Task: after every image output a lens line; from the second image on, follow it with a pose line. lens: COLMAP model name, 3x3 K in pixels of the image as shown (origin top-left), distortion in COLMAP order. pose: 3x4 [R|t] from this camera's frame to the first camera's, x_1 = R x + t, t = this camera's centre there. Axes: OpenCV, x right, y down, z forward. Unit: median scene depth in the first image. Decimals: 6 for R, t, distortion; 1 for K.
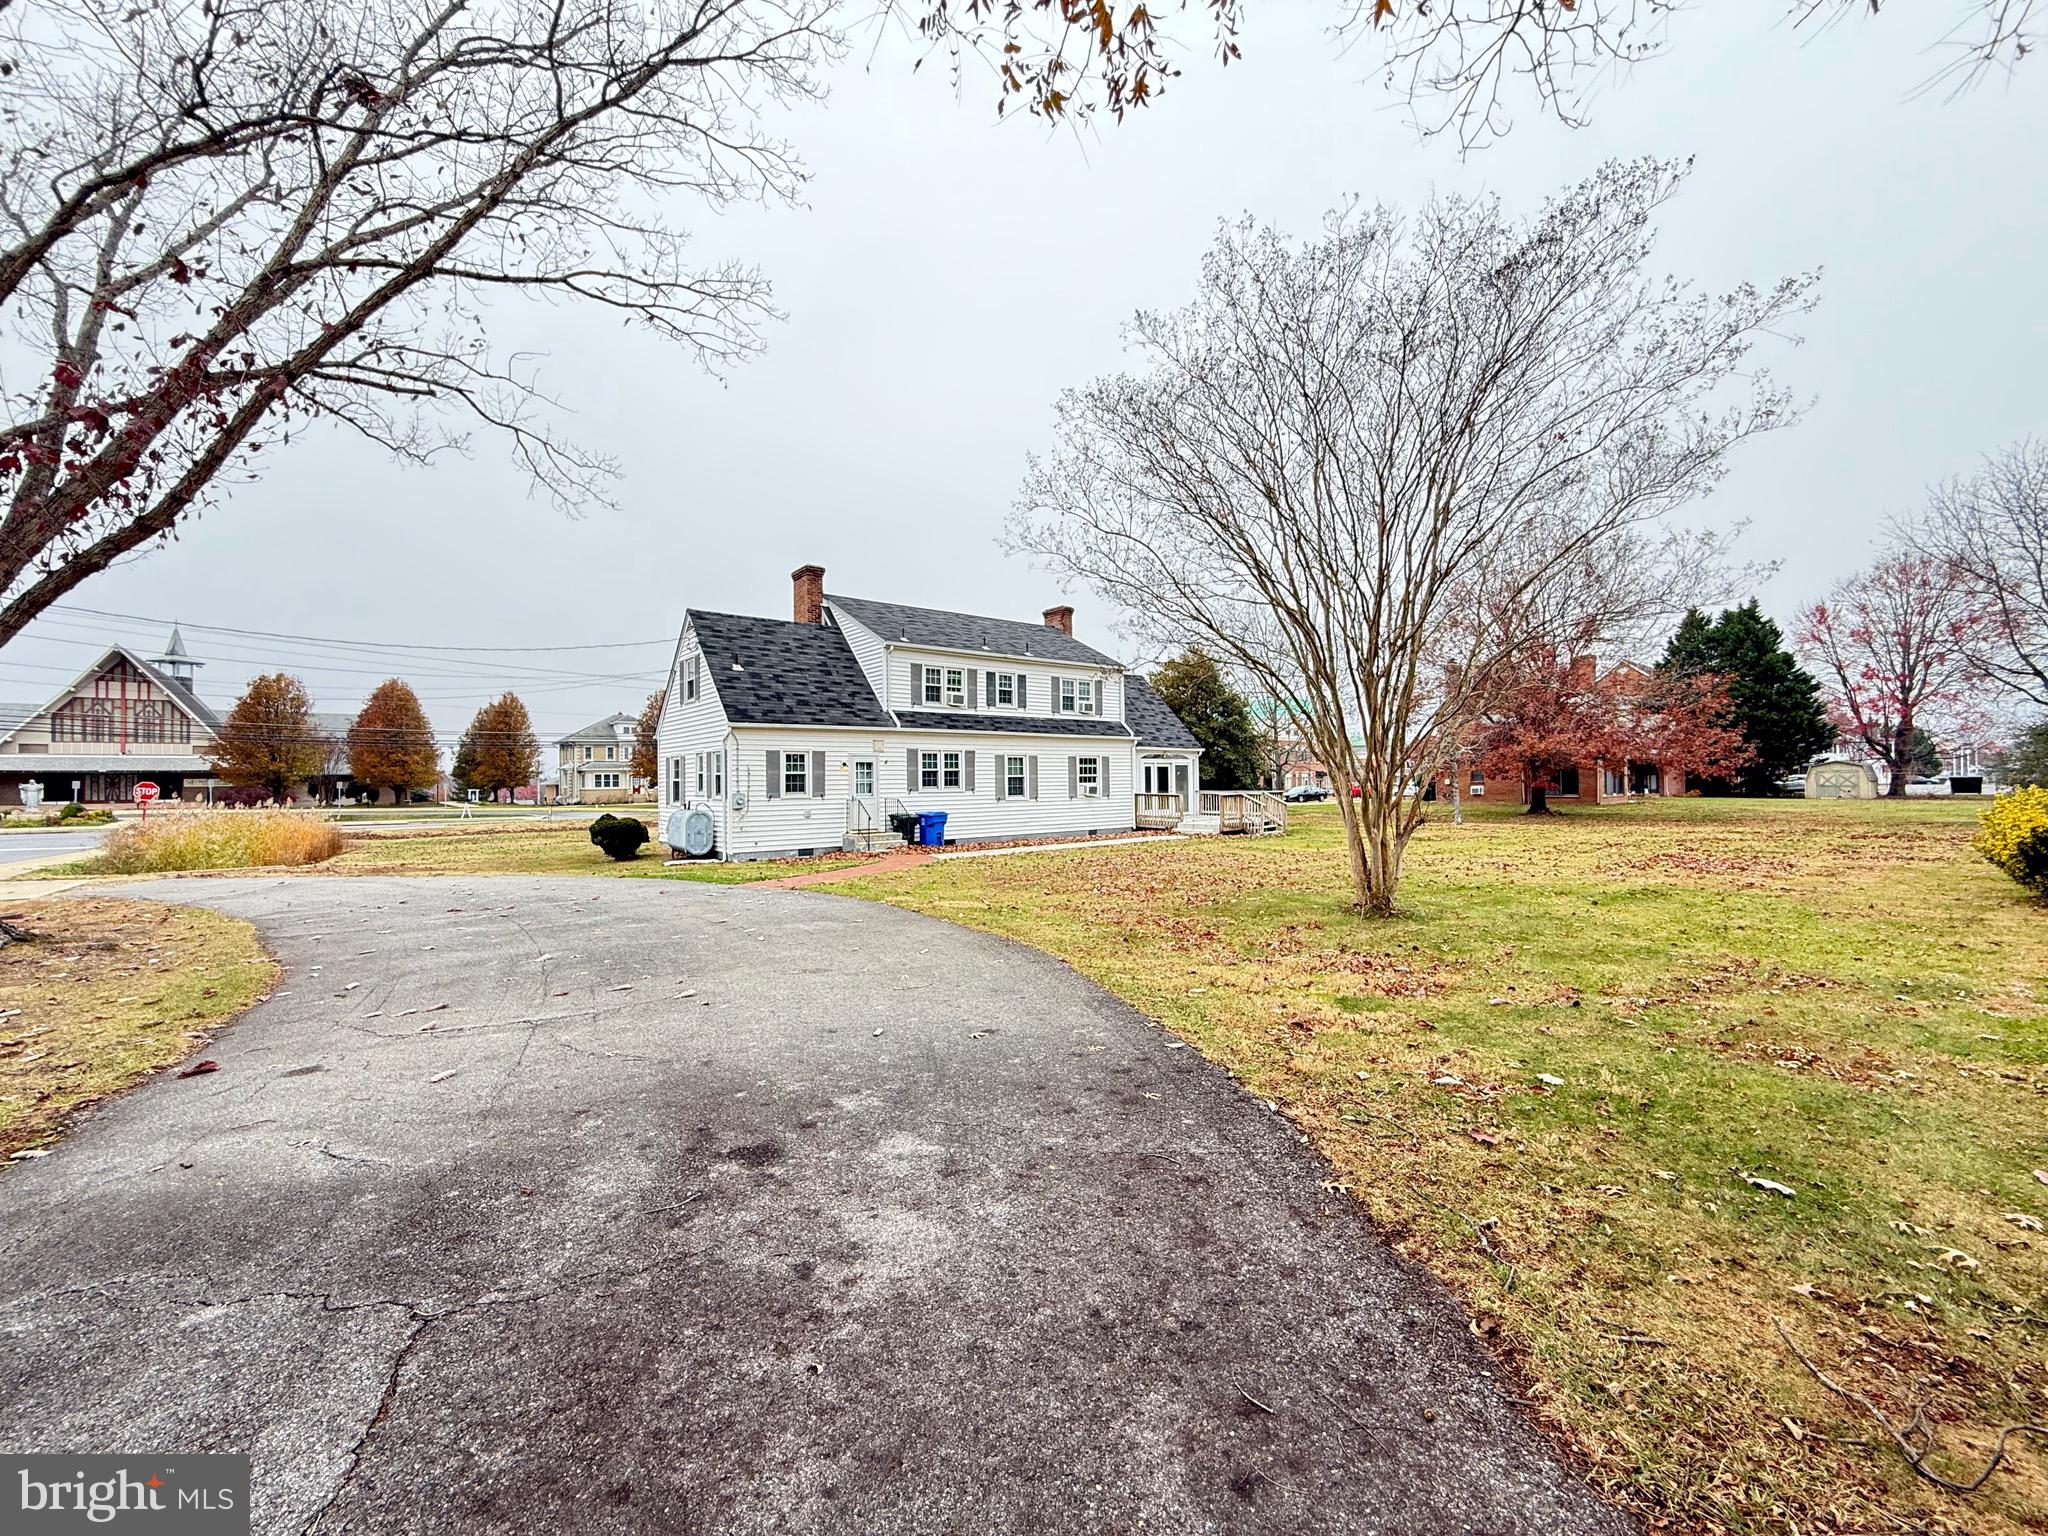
lens RADIAL K [[815.7, 0, 1017.1], [0, 815.7, 769.5], [0, 0, 1]] dist [-0.002699, 0.000049]
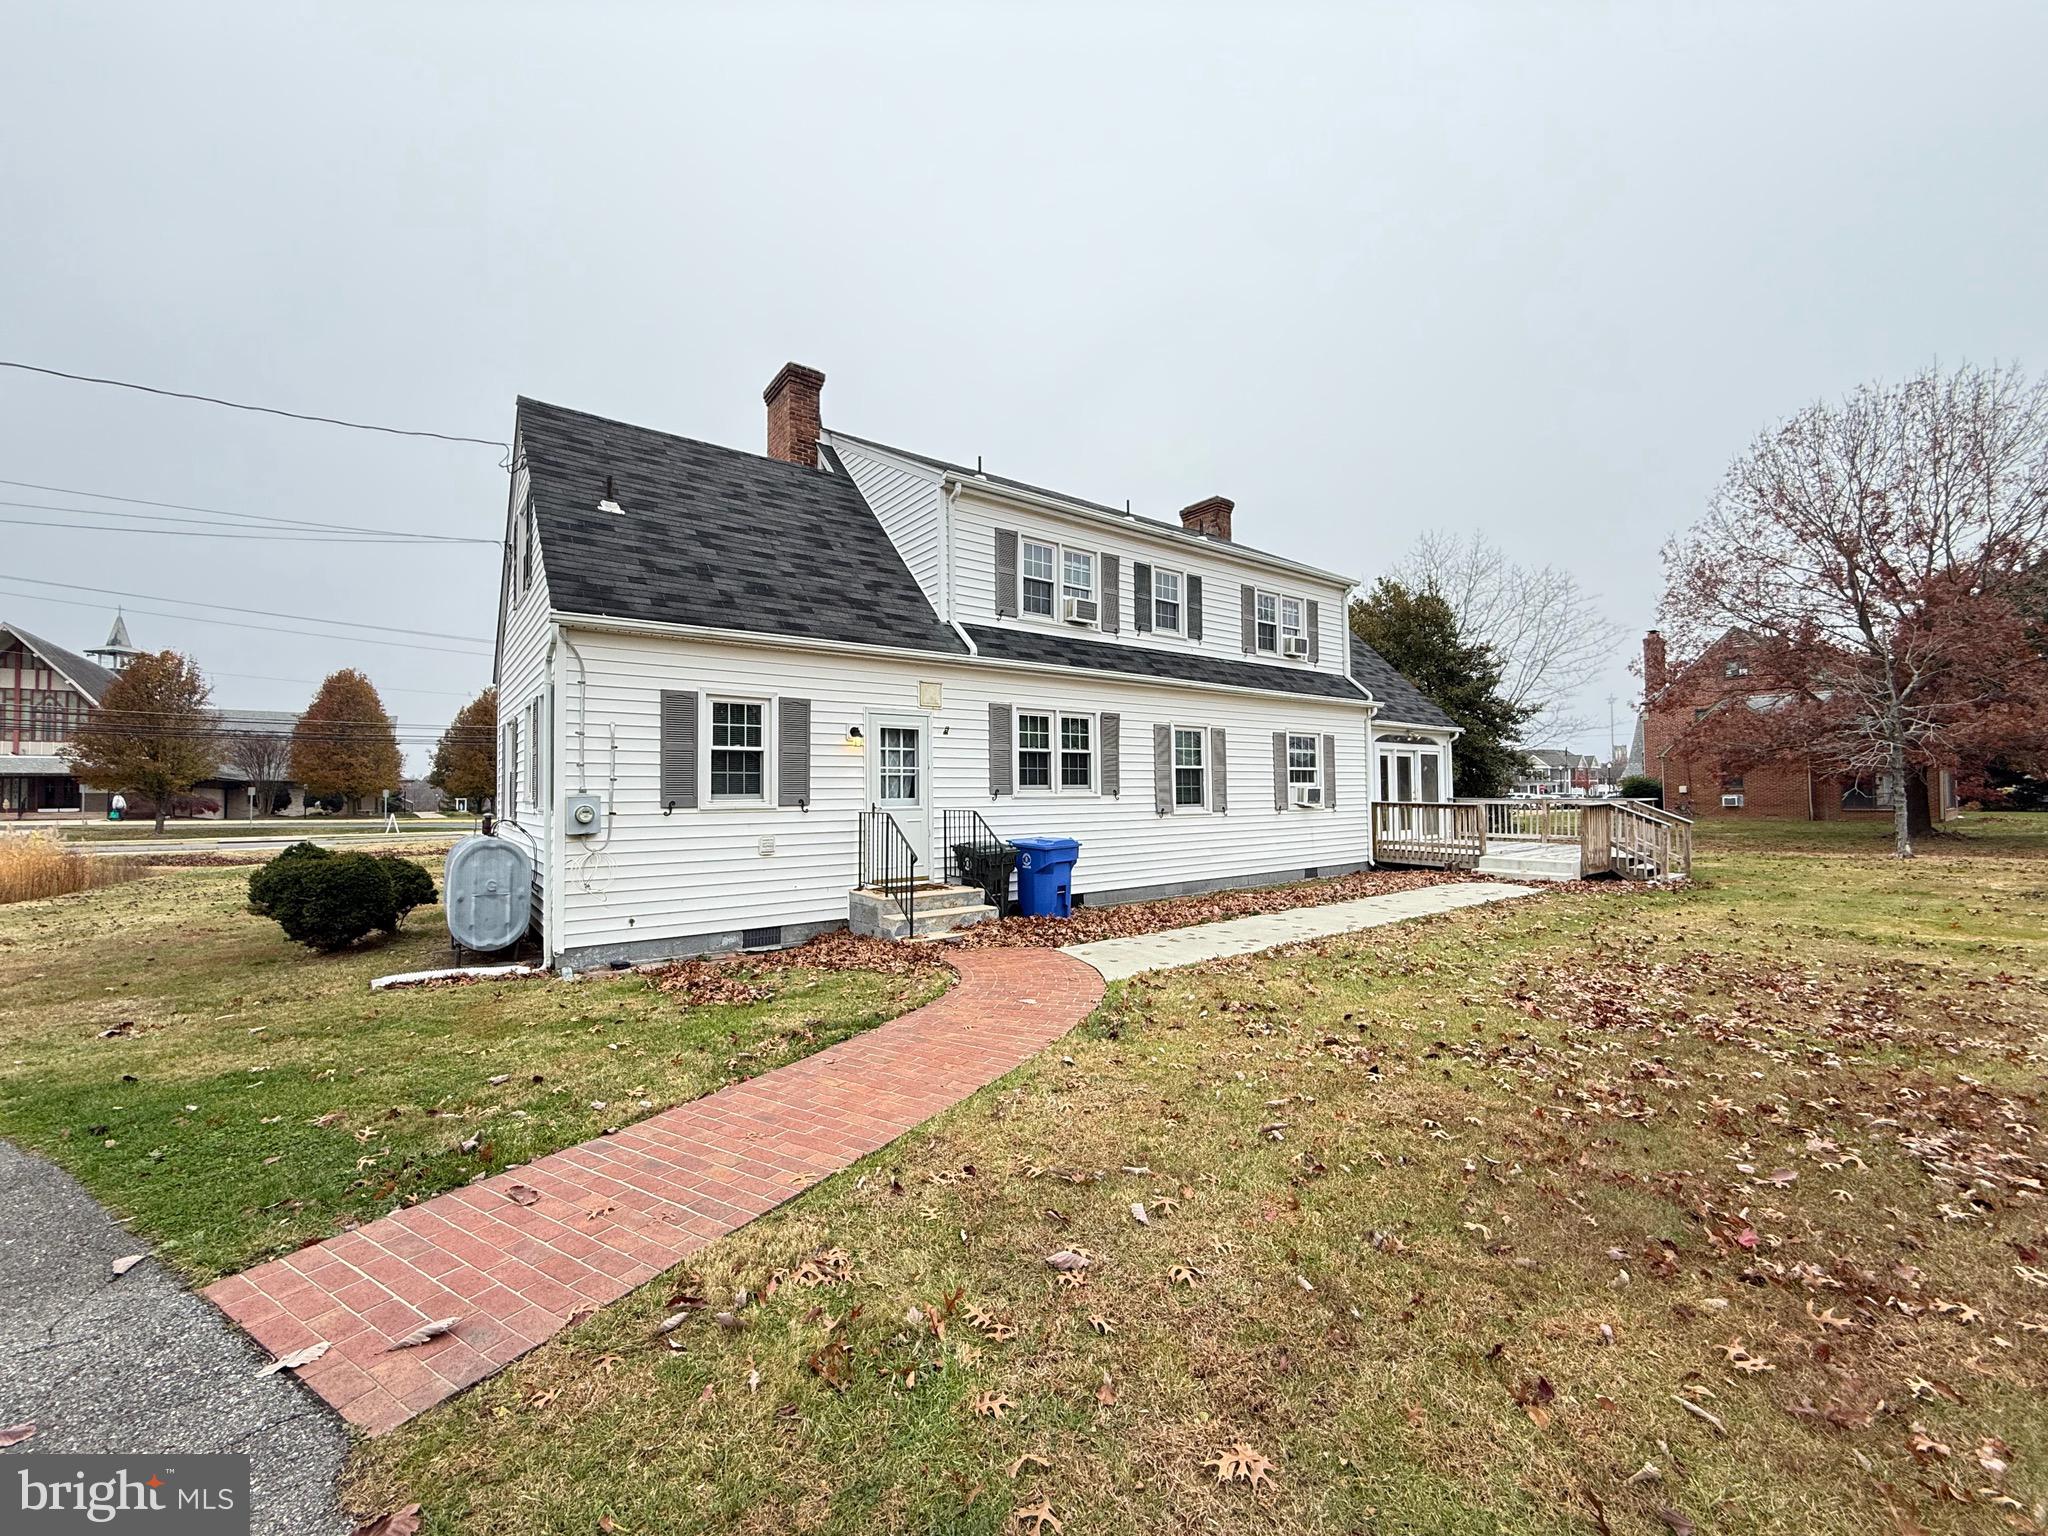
lens RADIAL K [[815.7, 0, 1019.8], [0, 815.7, 772.2], [0, 0, 1]] dist [-0.002699, 0.000049]
pose [[0.999556, 0.001468, -0.029772, -0.099018], [-0.001799, 0.999937, -0.011117, 0.018368], [0.029754, 0.011166, 0.999495, 0.509420]]
